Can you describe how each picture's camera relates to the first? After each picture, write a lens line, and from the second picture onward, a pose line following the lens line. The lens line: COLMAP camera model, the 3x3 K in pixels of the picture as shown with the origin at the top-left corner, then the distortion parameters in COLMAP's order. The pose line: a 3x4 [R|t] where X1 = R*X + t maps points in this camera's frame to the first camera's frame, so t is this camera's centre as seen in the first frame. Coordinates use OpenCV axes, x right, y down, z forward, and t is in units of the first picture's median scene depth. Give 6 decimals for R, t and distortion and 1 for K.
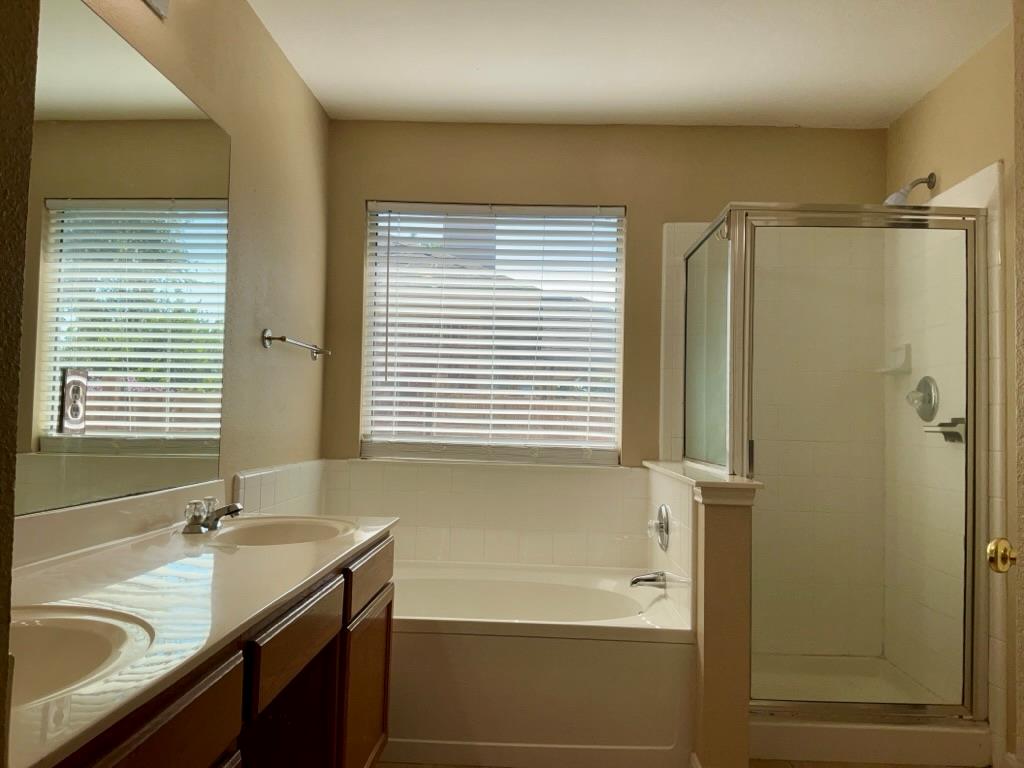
lens RADIAL K [[821.0, 0, 512.5], [0, 821.0, 381.7], [0, 0, 1]] dist [0.081854, -0.158522]
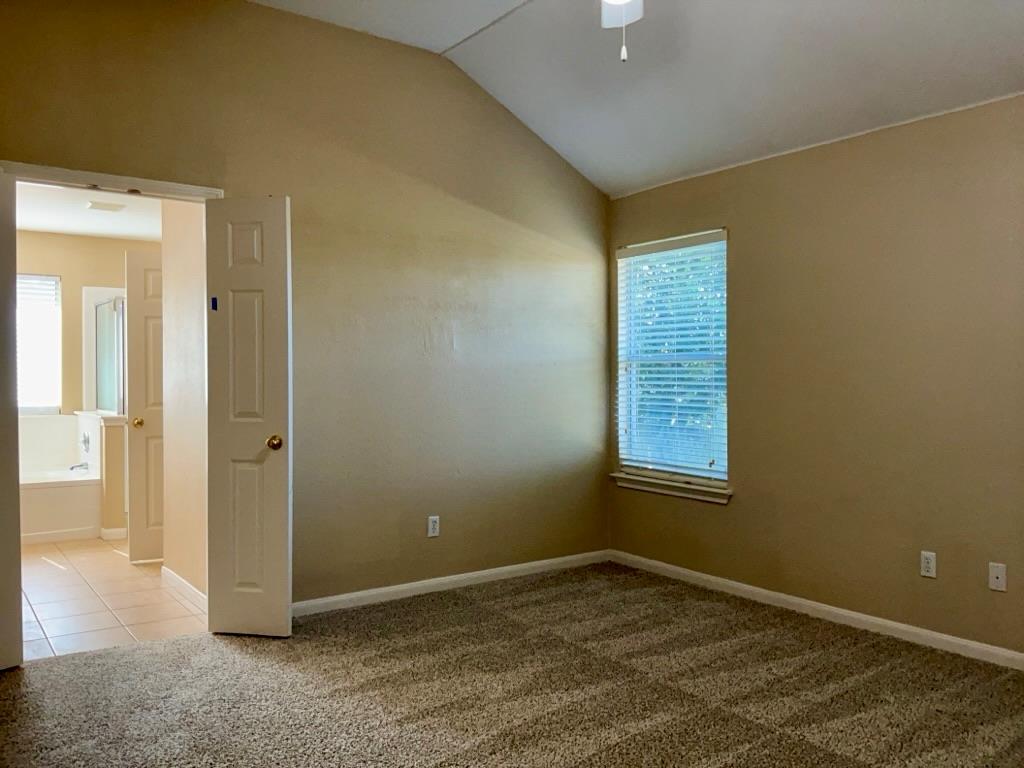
lens RADIAL K [[821.0, 0, 511.8], [0, 821.0, 377.8], [0, 0, 1]] dist [0.081854, -0.158522]
pose [[0.789399, -0.027131, 0.613281, -0.262376], [-0.006975, 0.998562, 0.053153, -0.109784], [-0.613841, -0.046236, 0.788075, -1.371563]]
